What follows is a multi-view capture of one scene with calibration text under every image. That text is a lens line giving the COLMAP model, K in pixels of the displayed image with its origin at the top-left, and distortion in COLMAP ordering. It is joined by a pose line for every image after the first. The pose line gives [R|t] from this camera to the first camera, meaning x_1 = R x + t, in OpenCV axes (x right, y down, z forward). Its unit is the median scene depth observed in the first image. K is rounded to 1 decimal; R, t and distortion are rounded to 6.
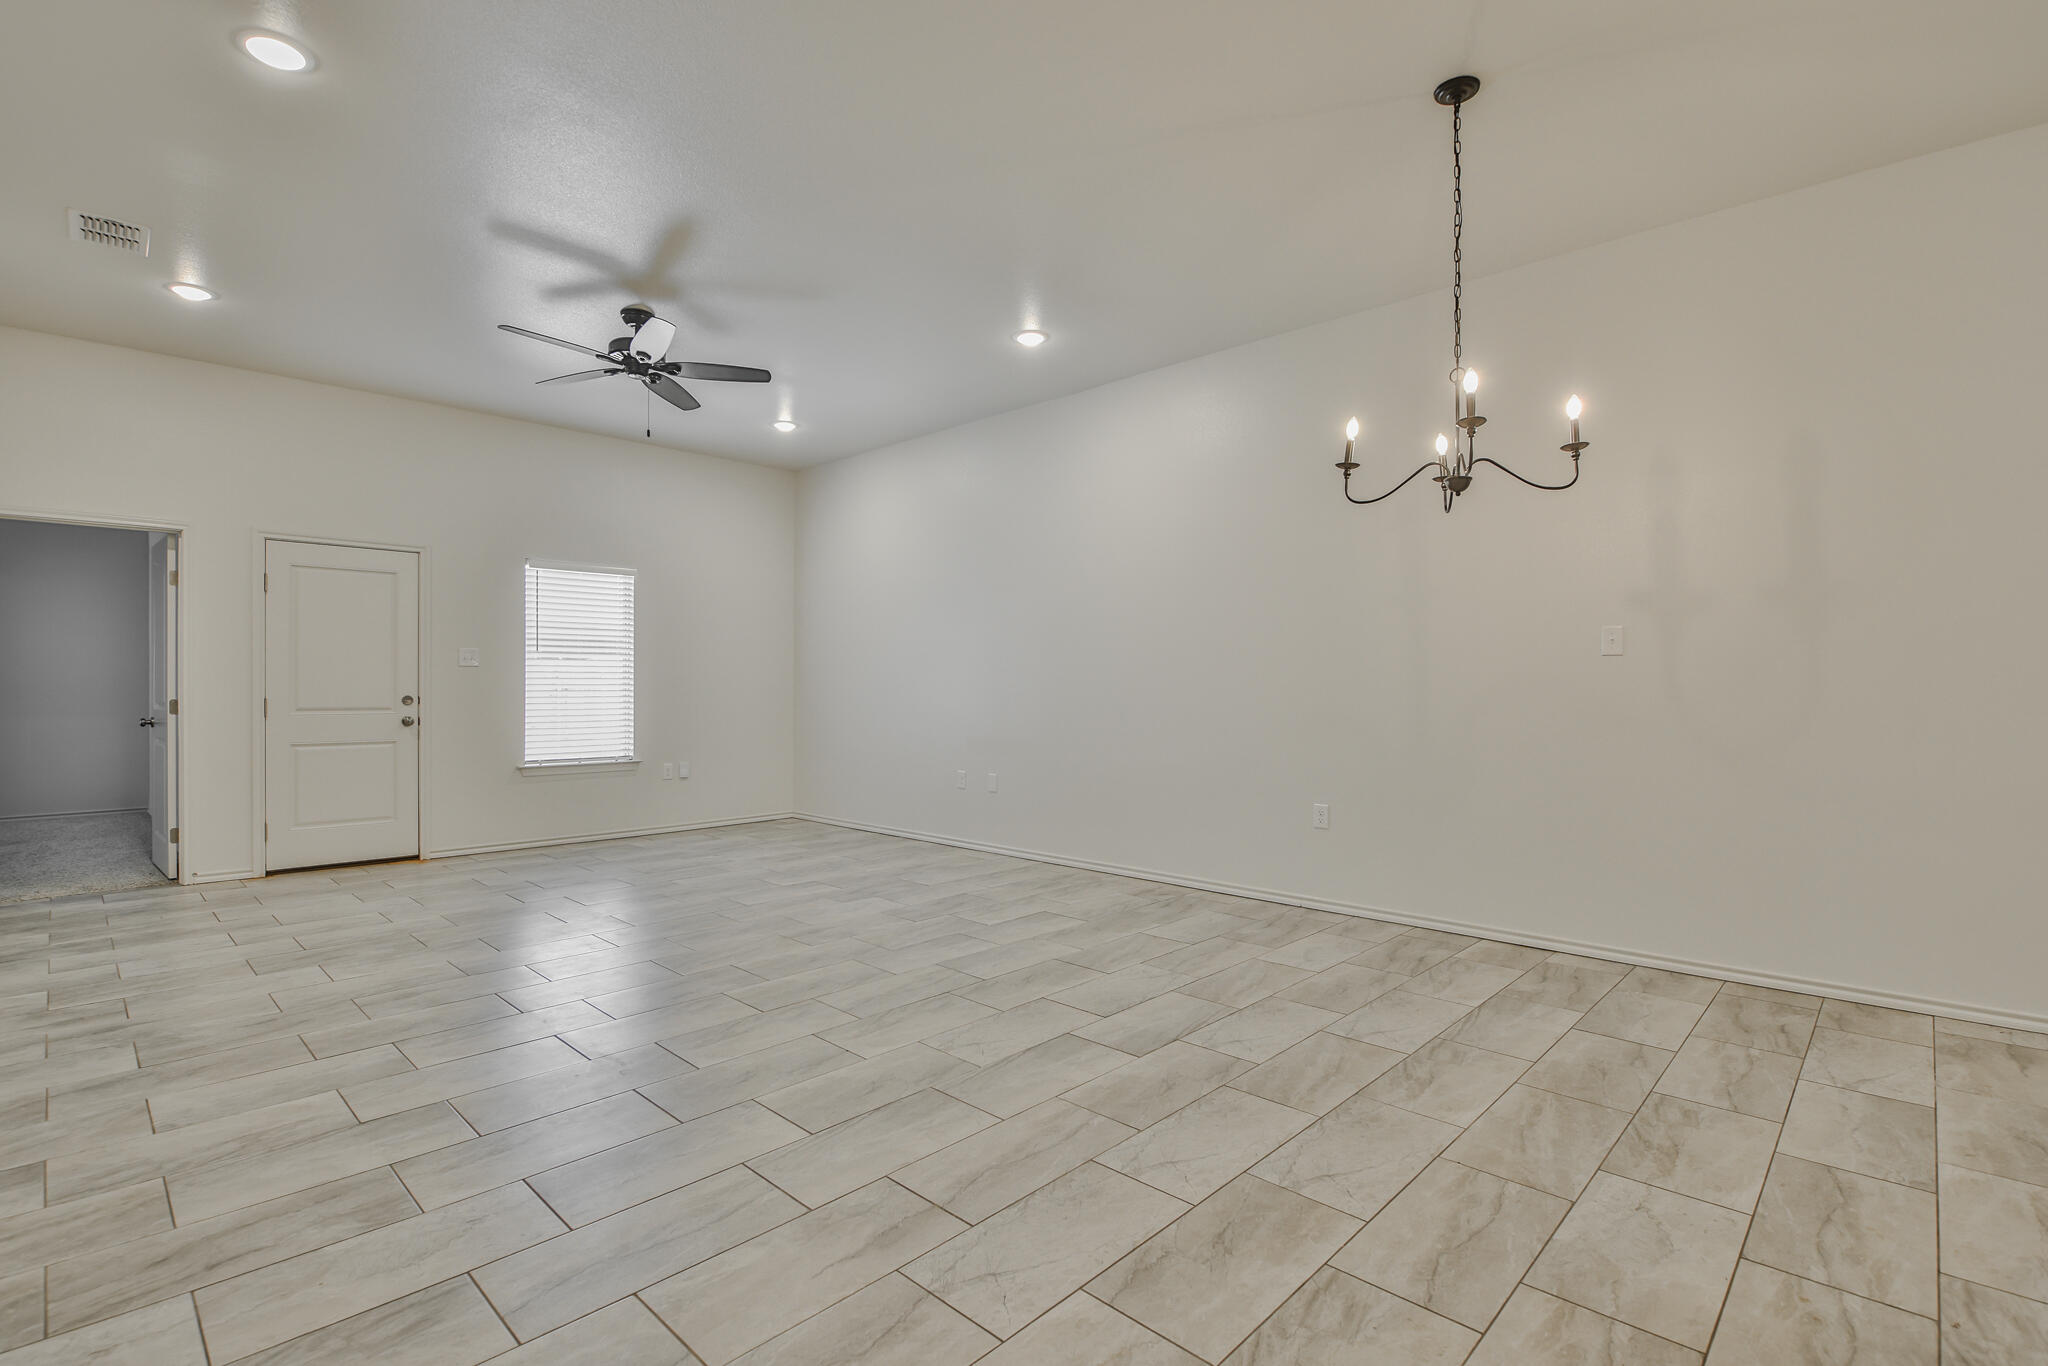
lens RADIAL K [[943.5, 0, 1020.4], [0, 943.5, 690.7], [0, 0, 1]] dist [-0.004188, -0.007287]
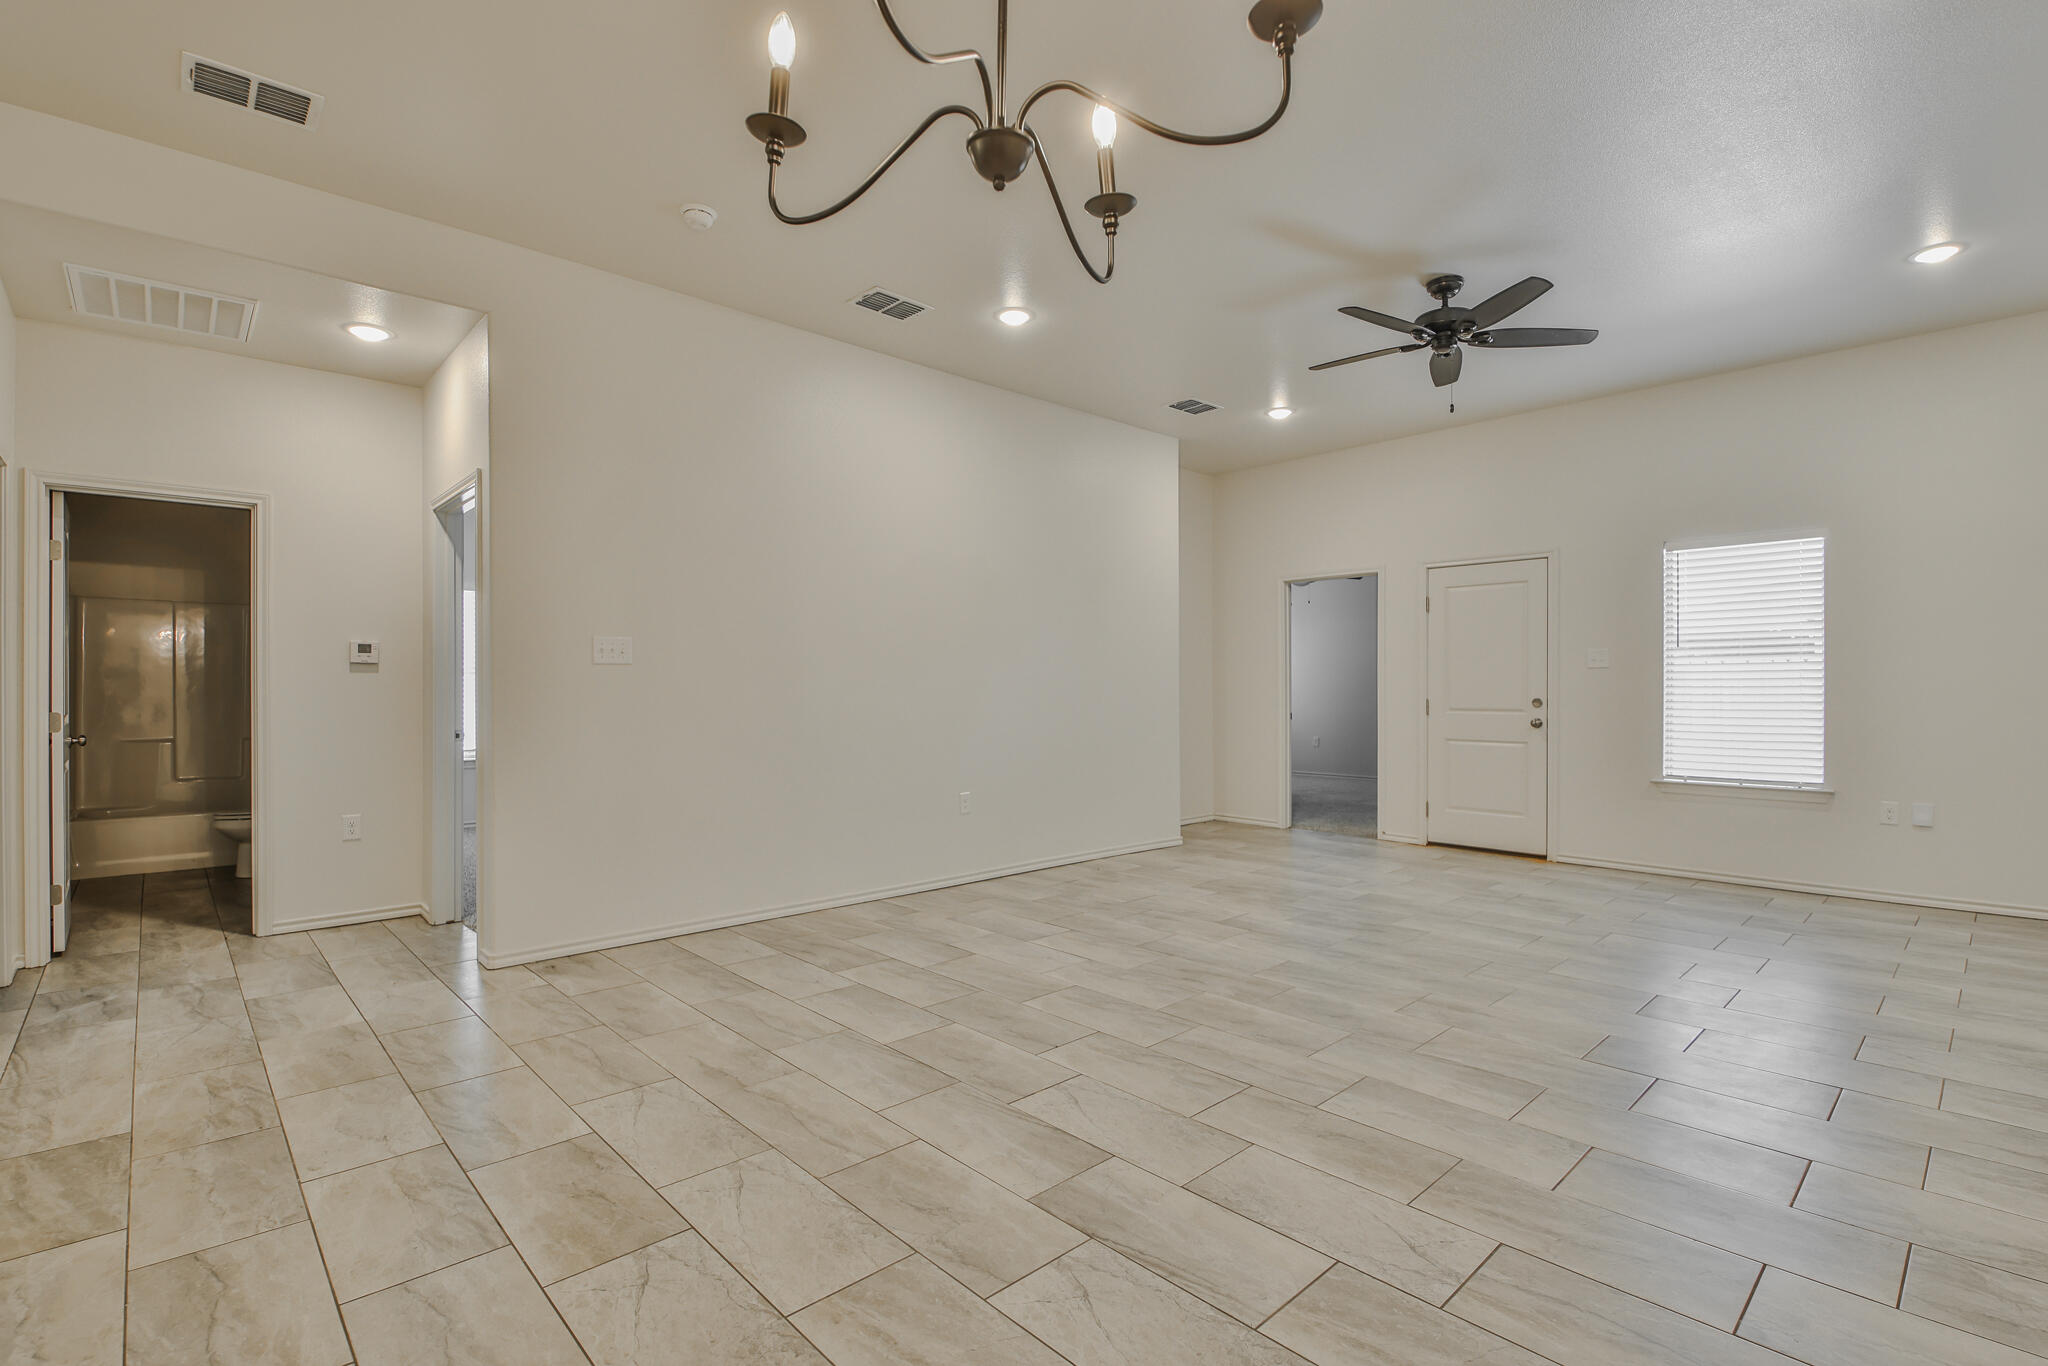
lens RADIAL K [[937.2, 0, 1021.1], [0, 937.2, 693.0], [0, 0, 1]] dist [0.000593, -0.009380]
pose [[-0.053380, 0.002516, -0.998571, 0.700041], [-0.001812, 0.999995, 0.002617, -0.003985], [0.998573, 0.001949, -0.053375, 0.852245]]
